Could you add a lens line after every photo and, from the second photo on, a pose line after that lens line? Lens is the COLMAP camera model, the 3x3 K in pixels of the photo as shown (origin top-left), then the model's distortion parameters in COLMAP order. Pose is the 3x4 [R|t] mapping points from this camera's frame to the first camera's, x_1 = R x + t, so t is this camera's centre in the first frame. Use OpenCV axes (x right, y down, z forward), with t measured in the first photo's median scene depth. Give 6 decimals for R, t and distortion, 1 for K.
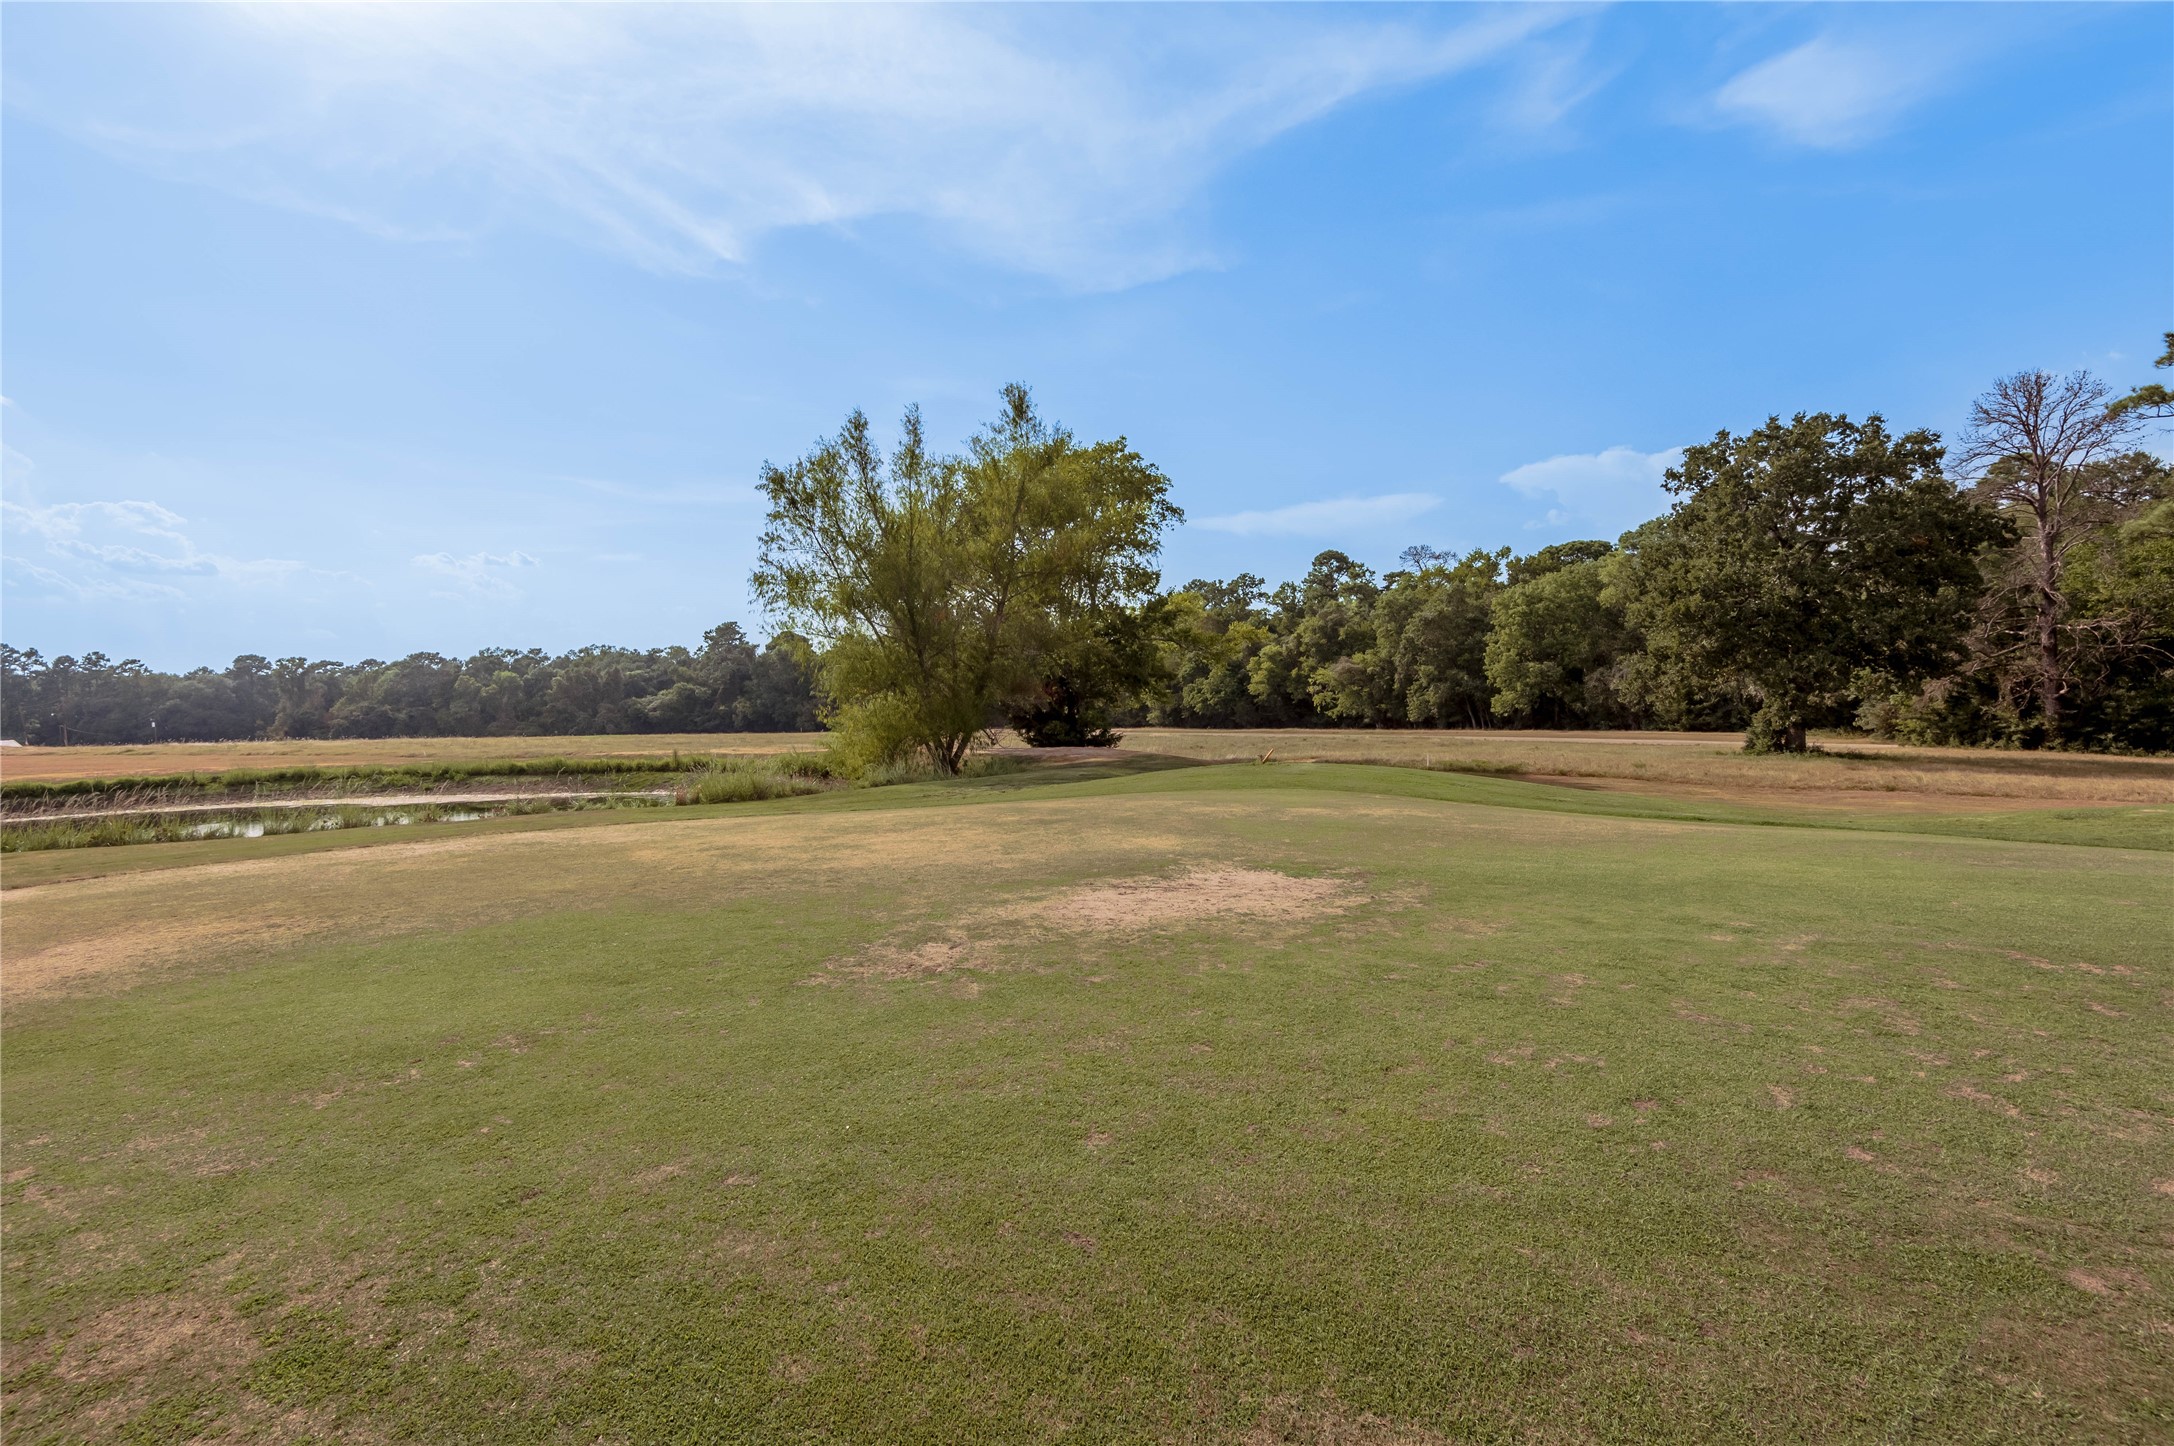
lens RADIAL K [[1011.0, 0, 1082.7], [0, 1011.0, 720.8], [0, 0, 1]] dist [0.021172, -0.004459]
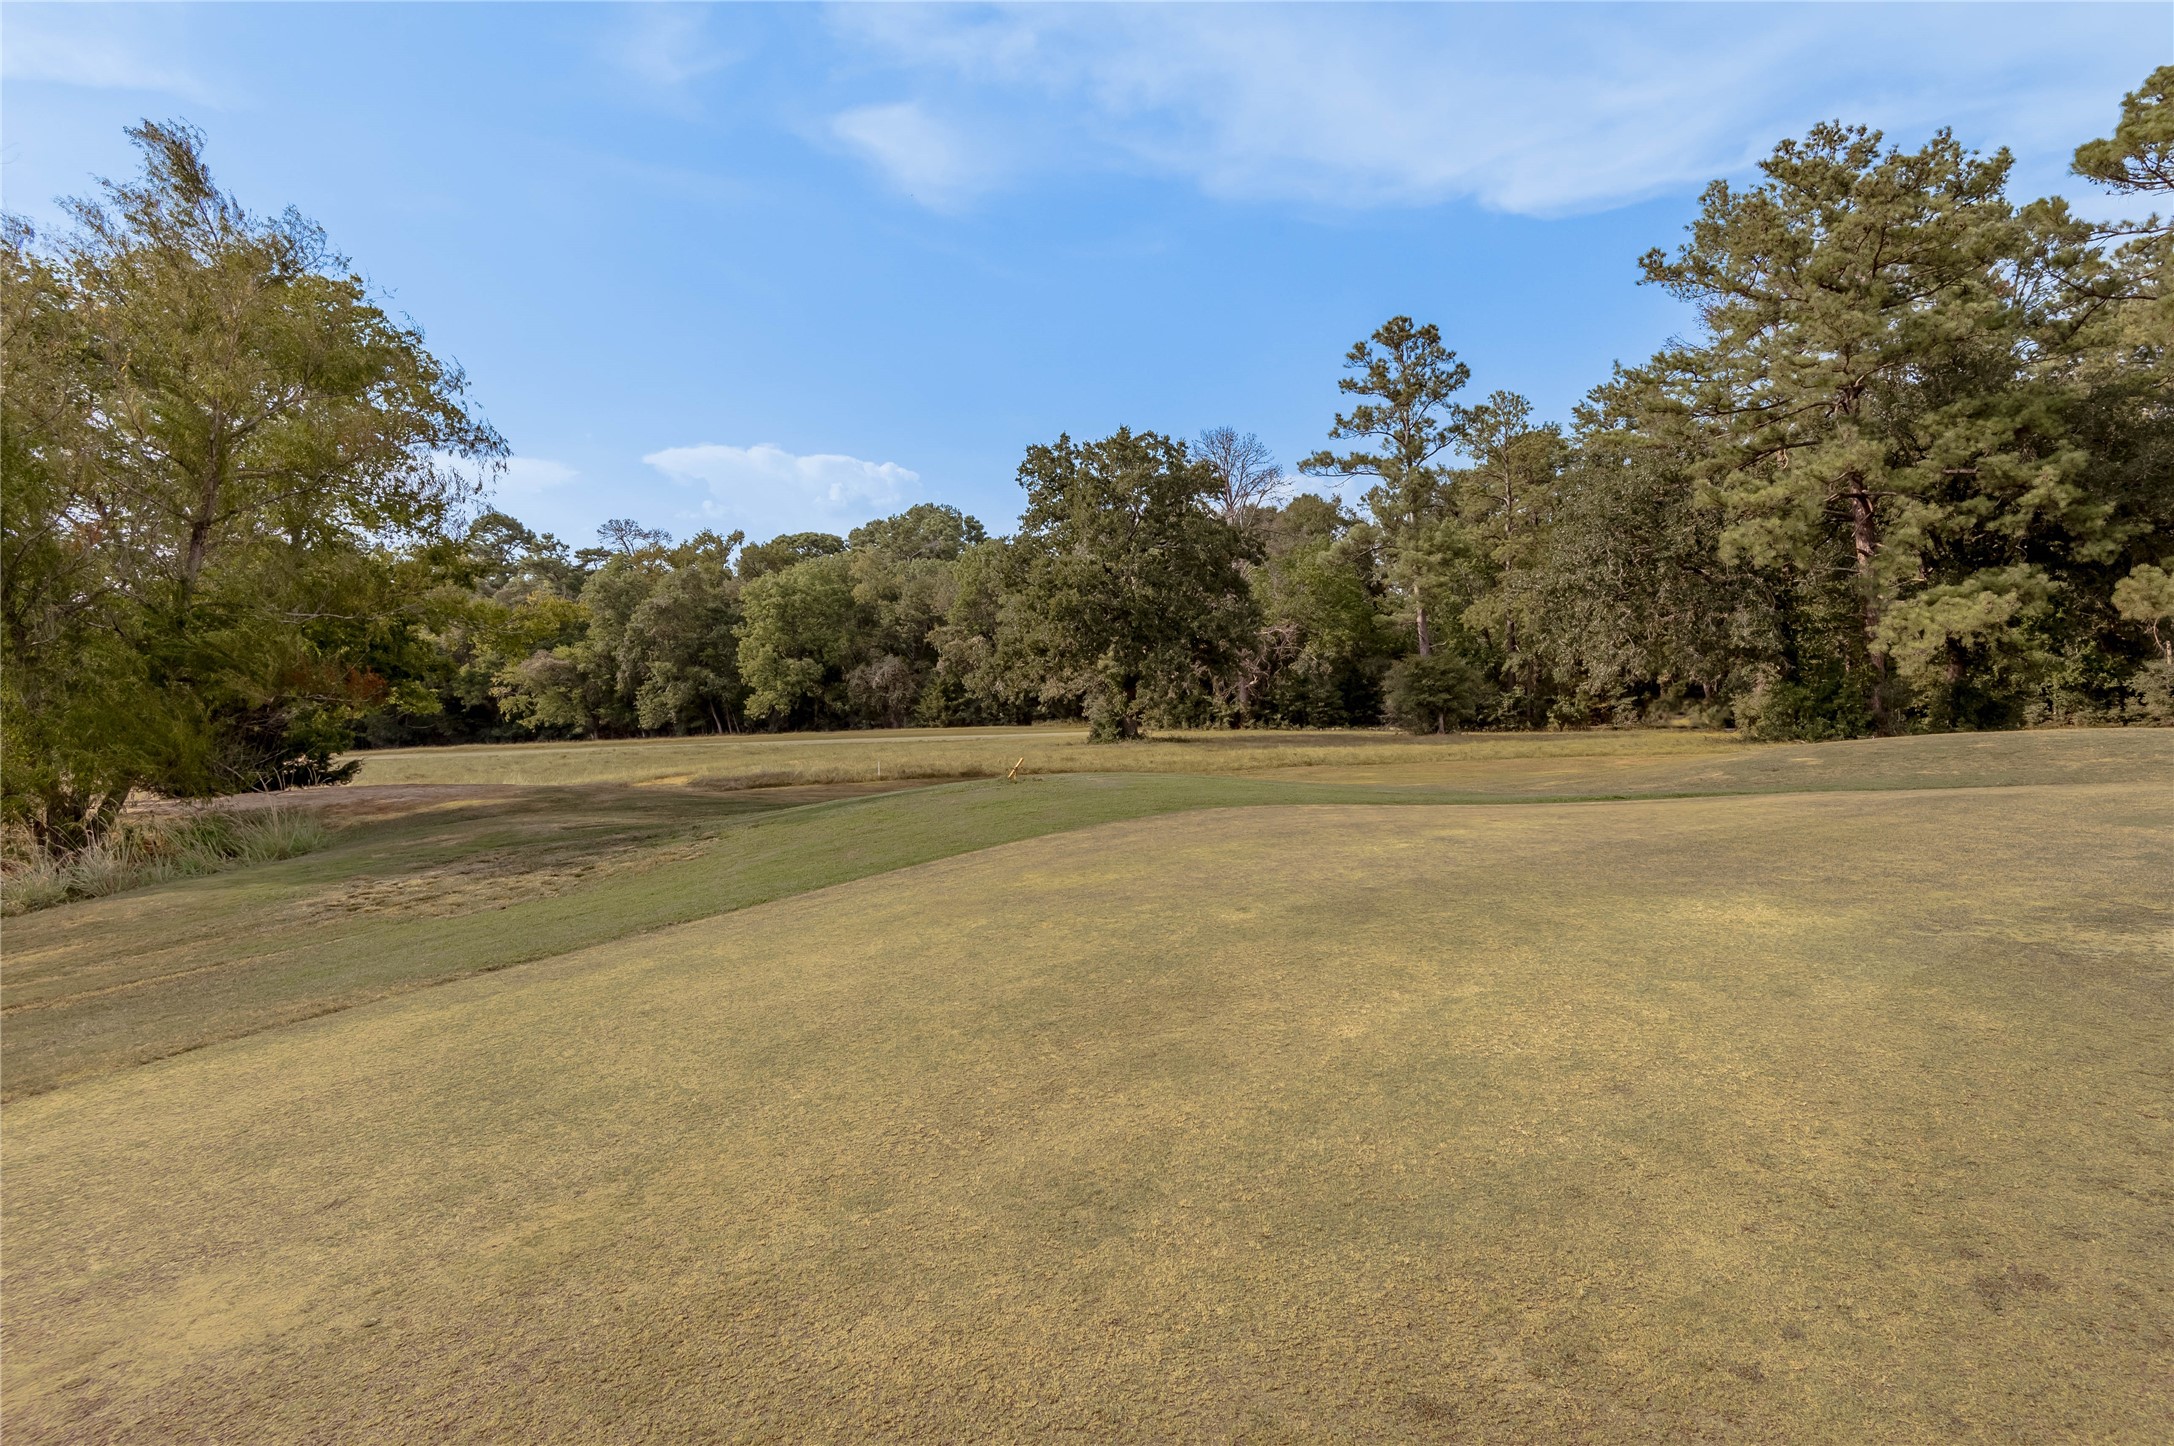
lens RADIAL K [[1089.2, 0, 1178.1], [0, 1089.2, 718.8], [0, 0, 1]] dist [0.047245, -0.001902]
pose [[0.674427, -0.032358, 0.737632, -0.047616], [0.037125, 0.999262, 0.009891, -0.000205], [-0.737407, 0.020714, 0.675131, 0.063502]]
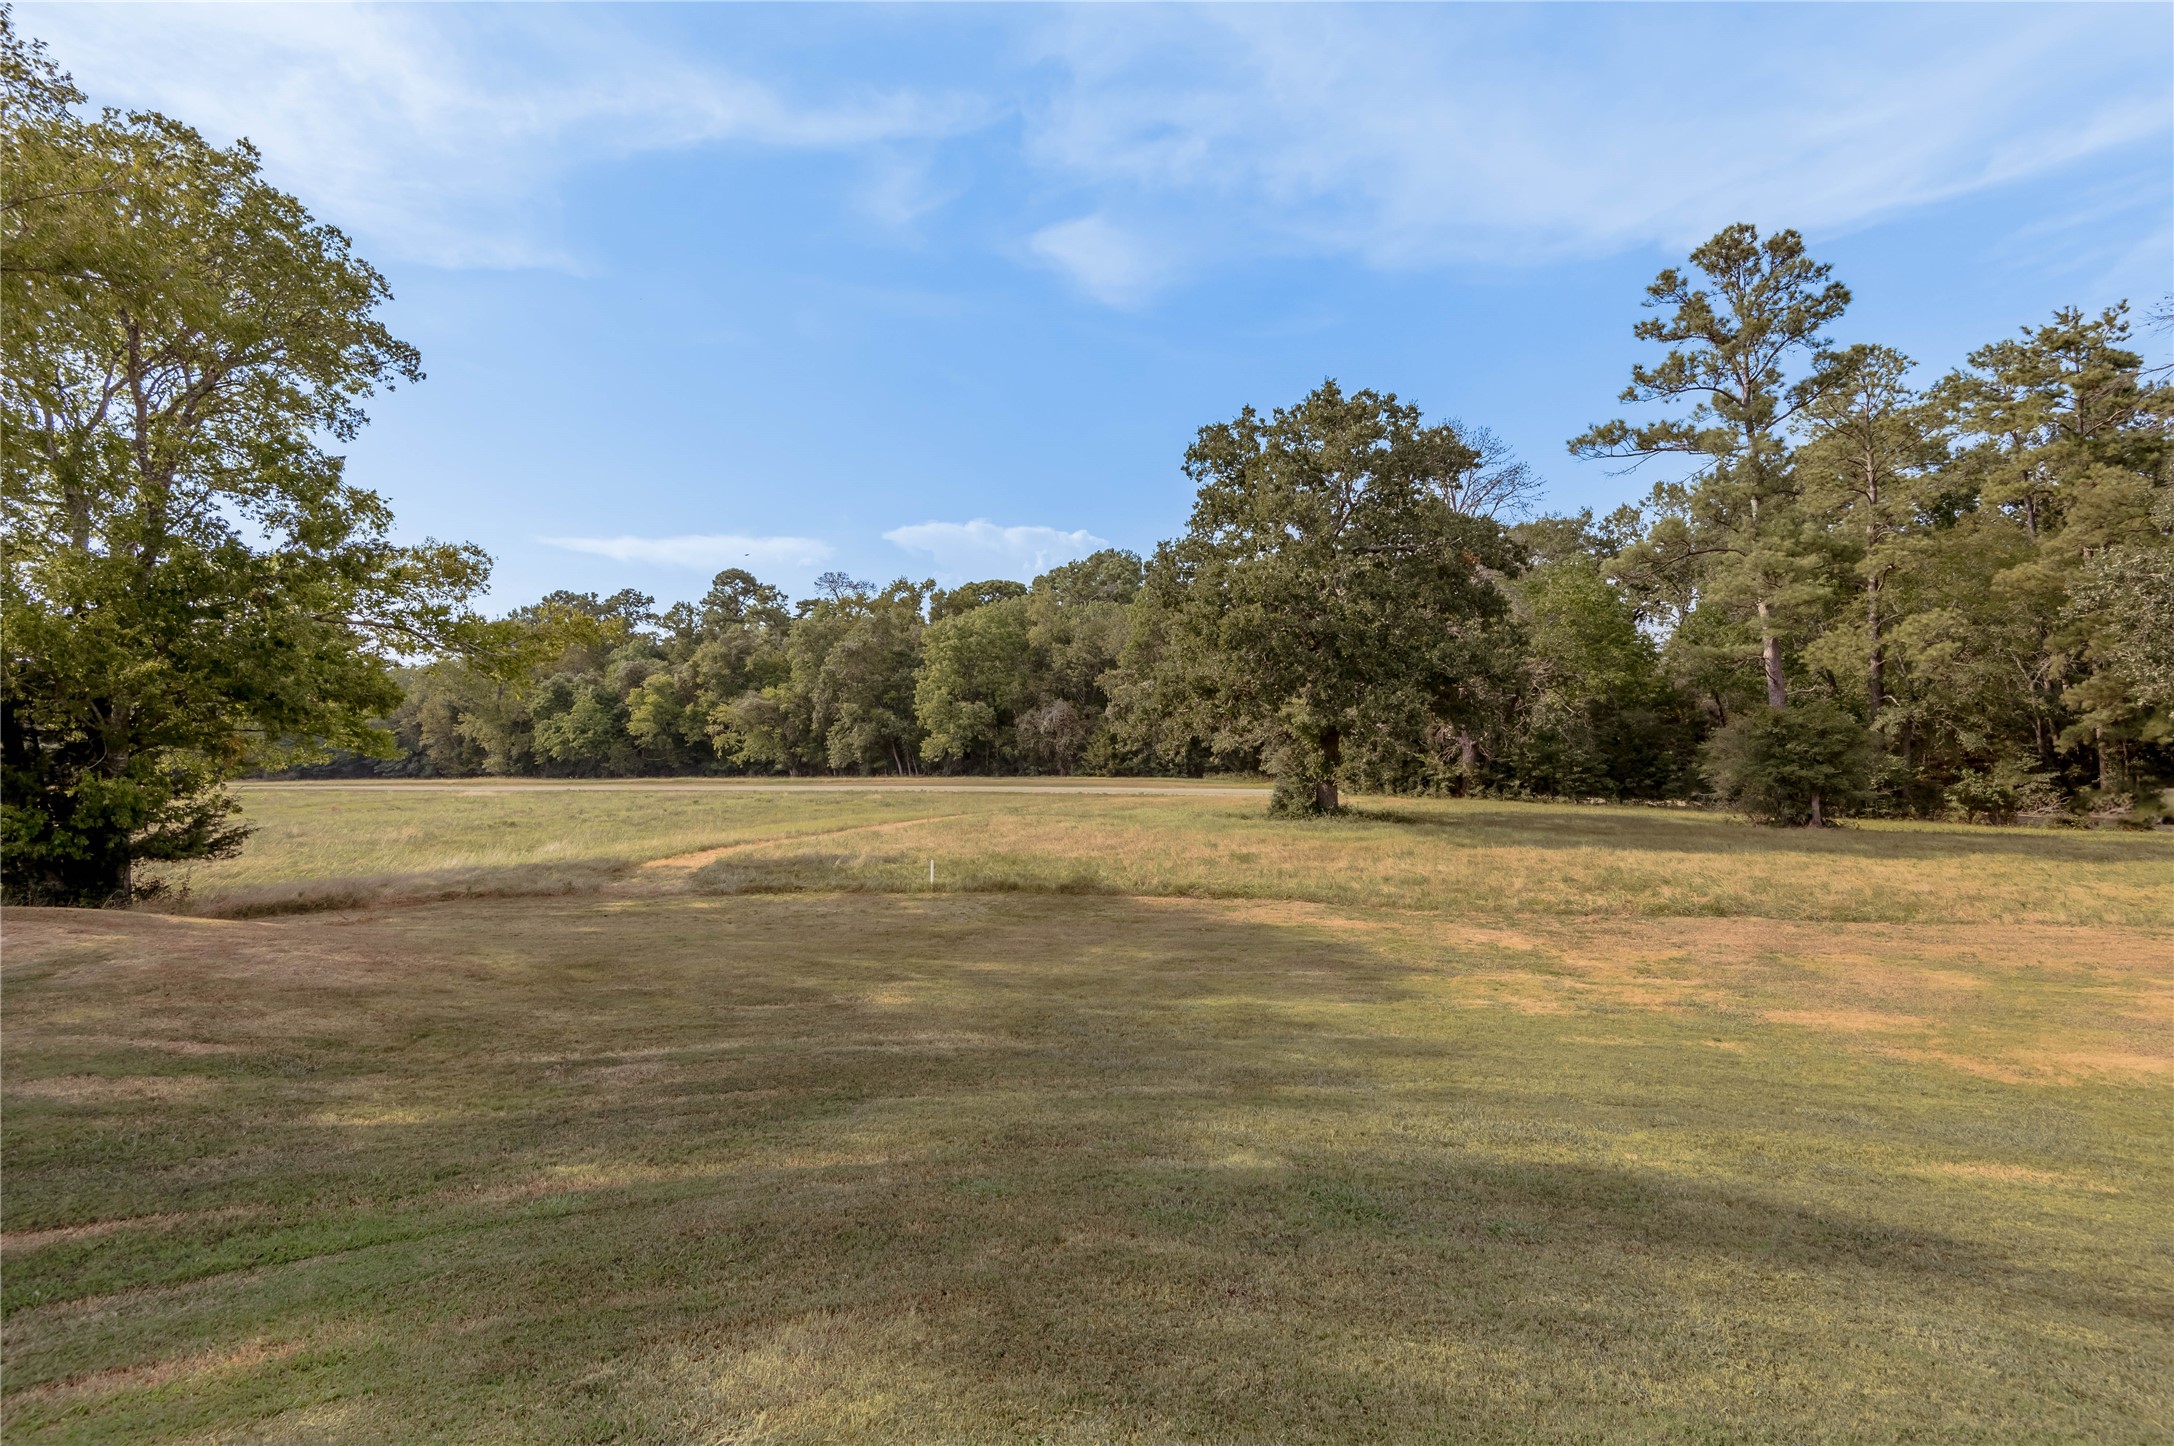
lens RADIAL K [[1011.0, 0, 1092.2], [0, 1011.0, 726.0], [0, 0, 1]] dist [0.021172, -0.004459]
pose [[0.836758, 0.011335, 0.547455, 0.038364], [0.007811, 0.999437, -0.032632, -0.004973], [-0.547517, 0.031581, 0.836198, 0.158734]]
